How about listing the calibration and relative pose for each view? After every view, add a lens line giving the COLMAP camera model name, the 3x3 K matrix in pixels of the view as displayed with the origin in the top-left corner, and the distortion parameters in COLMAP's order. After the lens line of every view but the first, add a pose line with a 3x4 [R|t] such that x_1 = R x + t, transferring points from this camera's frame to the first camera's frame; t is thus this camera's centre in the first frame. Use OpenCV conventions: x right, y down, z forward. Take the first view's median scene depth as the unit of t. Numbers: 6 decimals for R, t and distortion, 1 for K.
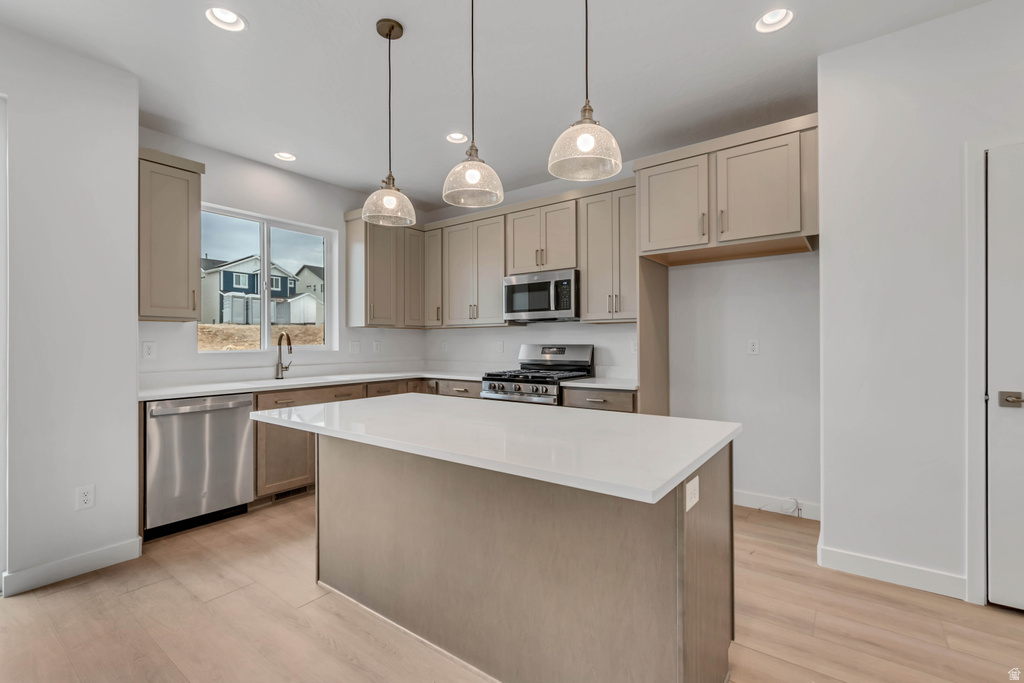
lens RADIAL K [[456.5, 0, 514.5], [0, 456.5, 339.6], [0, 0, 1]] dist [0.003214, -0.003813]
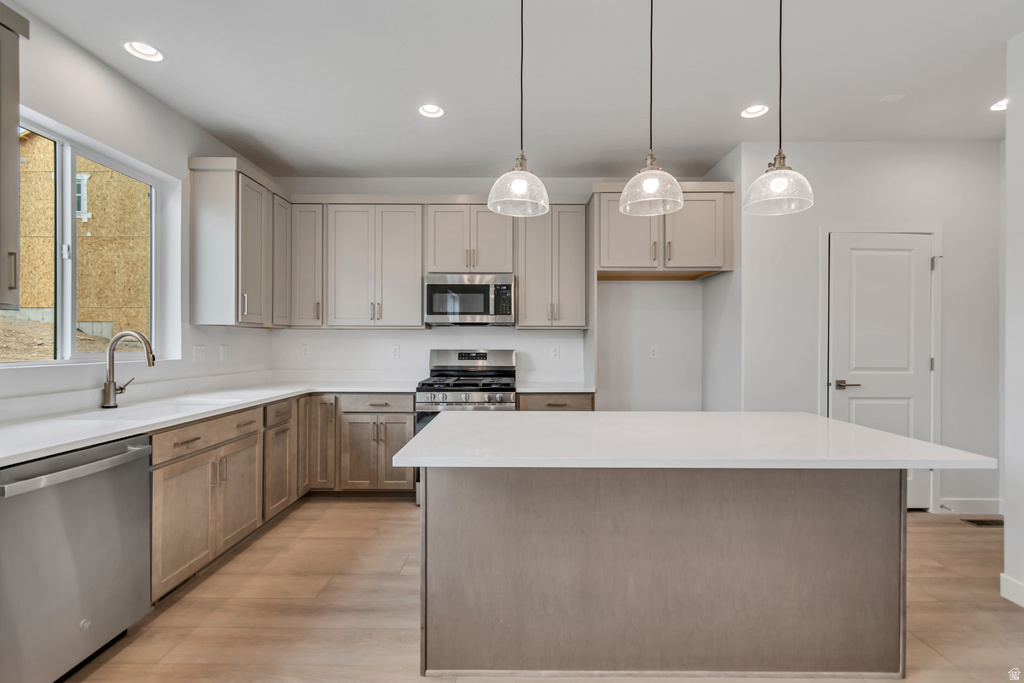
lens RADIAL K [[456.5, 0, 514.5], [0, 456.5, 345.0], [0, 0, 1]] dist [0.003214, -0.003813]
pose [[0.803733, 0.002165, 0.594987, -0.462656], [-0.009301, 0.999917, 0.008925, -0.009444], [-0.594918, -0.012708, 0.803686, 0.194595]]
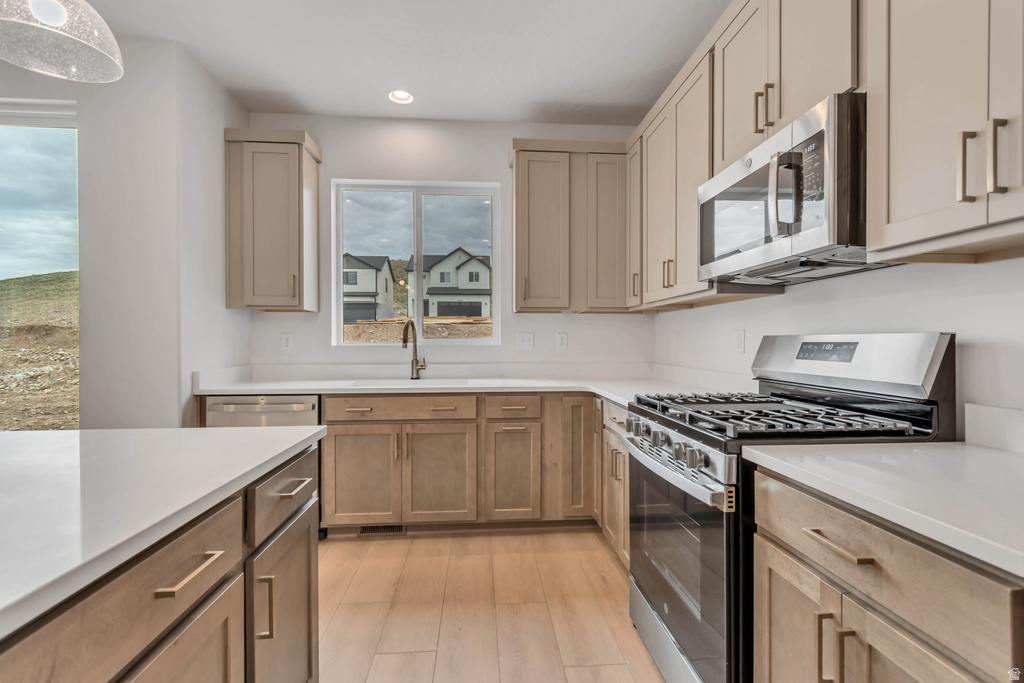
lens RADIAL K [[456.5, 0, 517.1], [0, 456.5, 343.2], [0, 0, 1]] dist [0.003214, -0.003813]
pose [[0.664902, 0.007174, -0.746896, 0.220660], [0.001681, 0.999937, 0.011102, 0.014372], [0.746929, -0.008637, 0.664848, 0.622761]]
